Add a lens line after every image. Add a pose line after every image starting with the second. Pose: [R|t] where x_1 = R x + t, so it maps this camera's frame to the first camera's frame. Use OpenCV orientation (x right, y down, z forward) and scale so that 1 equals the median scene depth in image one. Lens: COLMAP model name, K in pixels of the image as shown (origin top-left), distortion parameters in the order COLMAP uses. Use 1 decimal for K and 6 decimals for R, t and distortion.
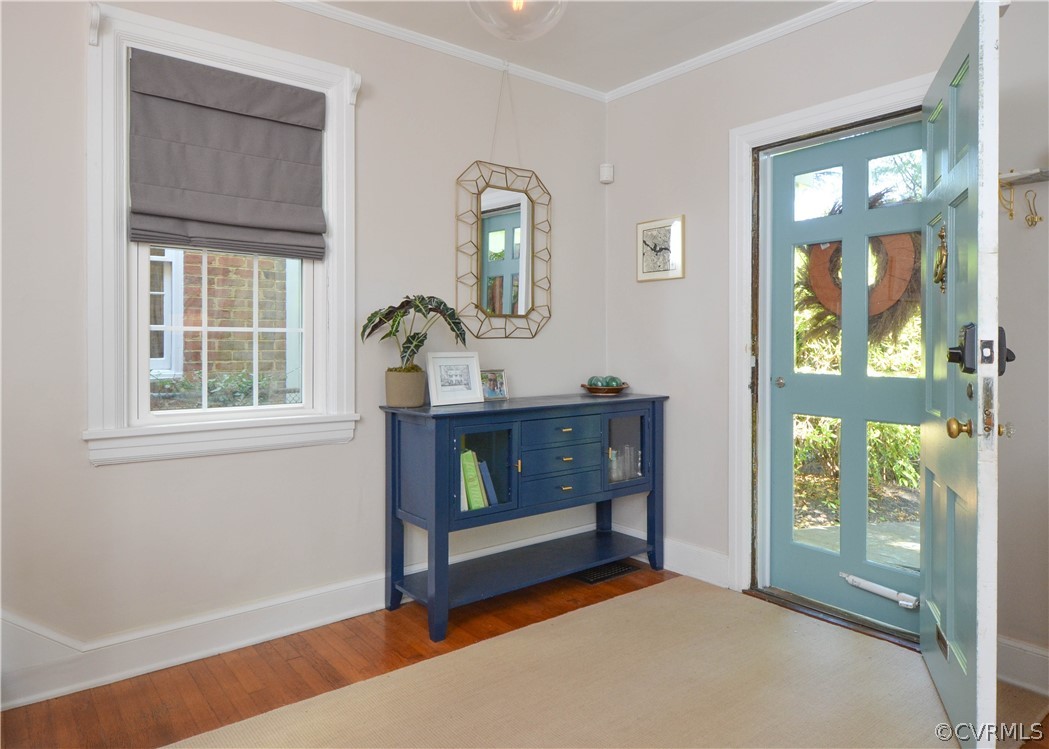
lens RADIAL K [[685.8, 0, 523.1], [0, 685.8, 344.0], [0, 0, 1]] dist [-0.002753, -0.001803]
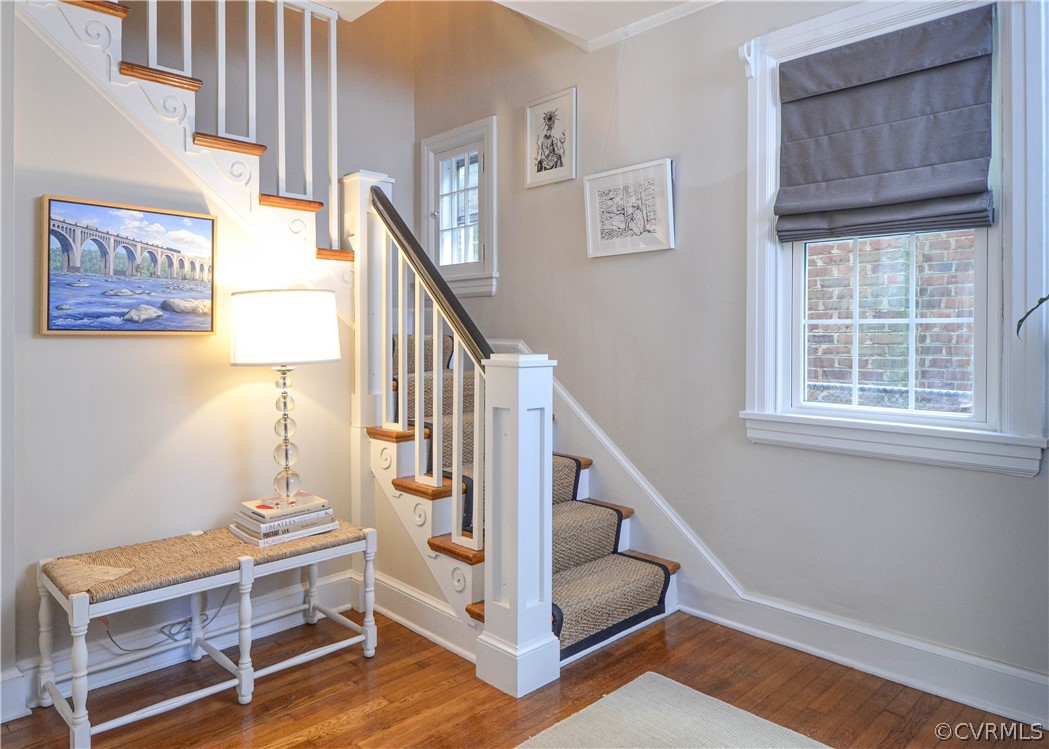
lens RADIAL K [[685.8, 0, 523.1], [0, 685.8, 344.0], [0, 0, 1]] dist [-0.002753, -0.001803]
pose [[0.097841, 0.011797, -0.995132, 0.433644], [-0.004823, 0.999924, 0.011380, 0.000719], [0.995190, 0.003686, 0.097890, 0.451987]]
